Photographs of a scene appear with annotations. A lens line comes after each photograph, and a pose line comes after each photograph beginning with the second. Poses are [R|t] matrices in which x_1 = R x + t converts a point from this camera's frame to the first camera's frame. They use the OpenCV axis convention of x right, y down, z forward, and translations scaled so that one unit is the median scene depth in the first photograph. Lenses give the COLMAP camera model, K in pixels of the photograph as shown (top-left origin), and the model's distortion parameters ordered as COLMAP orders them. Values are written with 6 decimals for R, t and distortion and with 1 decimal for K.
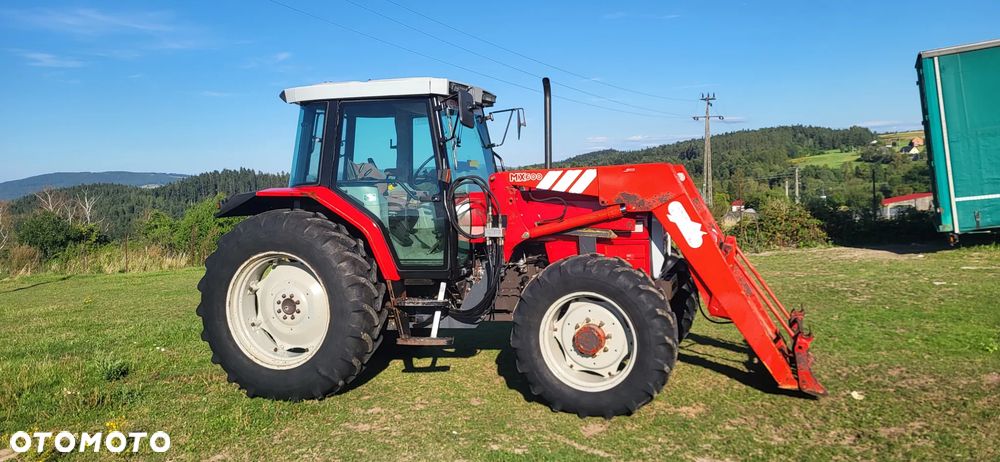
lens RADIAL K [[790.0, 0, 513.8], [0, 790.0, 221.6], [0, 0, 1]] dist [0.061331, -0.062926]
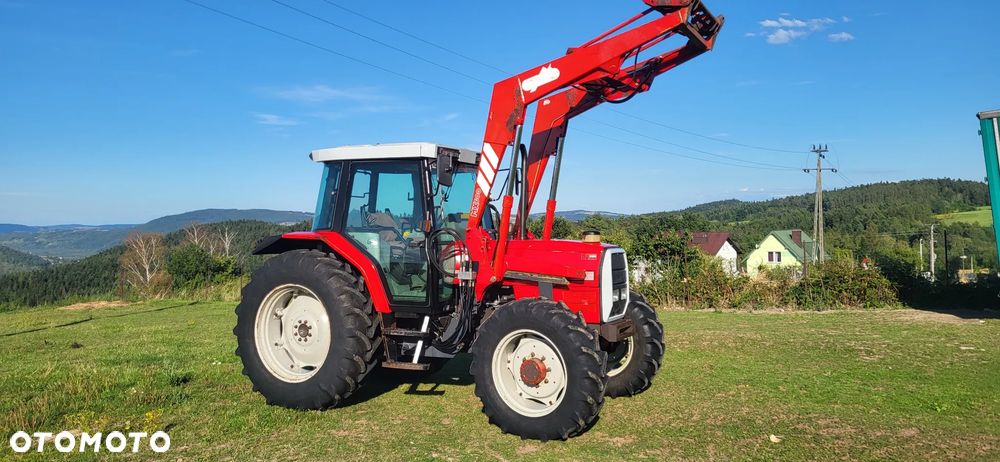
lens RADIAL K [[798.9, 0, 497.8], [0, 798.9, 214.7], [0, 0, 1]] dist [0.038957, -0.006201]
pose [[0.983785, 0.027663, -0.177208, 0.219108], [-0.039296, 0.997273, -0.062472, -0.003739], [0.174996, 0.068422, 0.982189, -0.153288]]
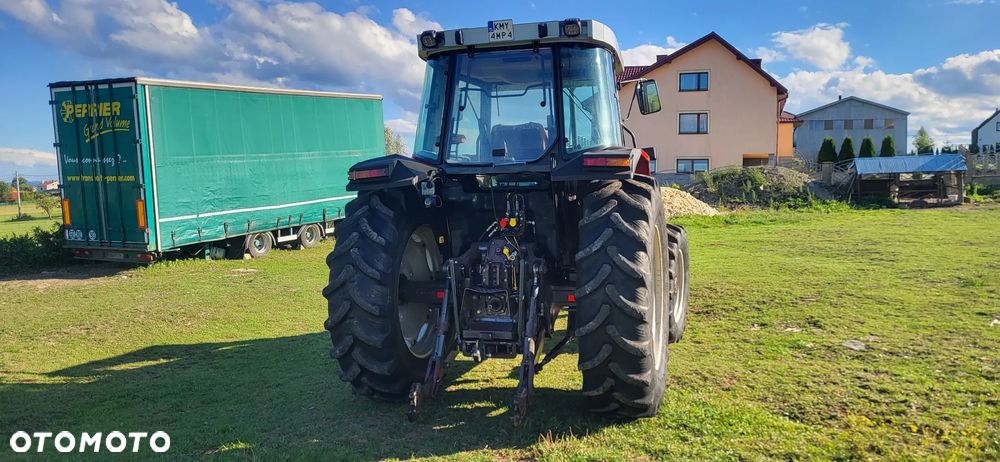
lens RADIAL K [[764.2, 0, 514.4], [0, 764.2, 231.3], [0, 0, 1]] dist [0.035093, -0.004152]
pose [[-0.030437, 0.004285, 0.999528, -1.075830], [0.058378, 0.998291, -0.002502, 0.037481], [-0.997830, 0.058274, -0.030635, 1.181946]]
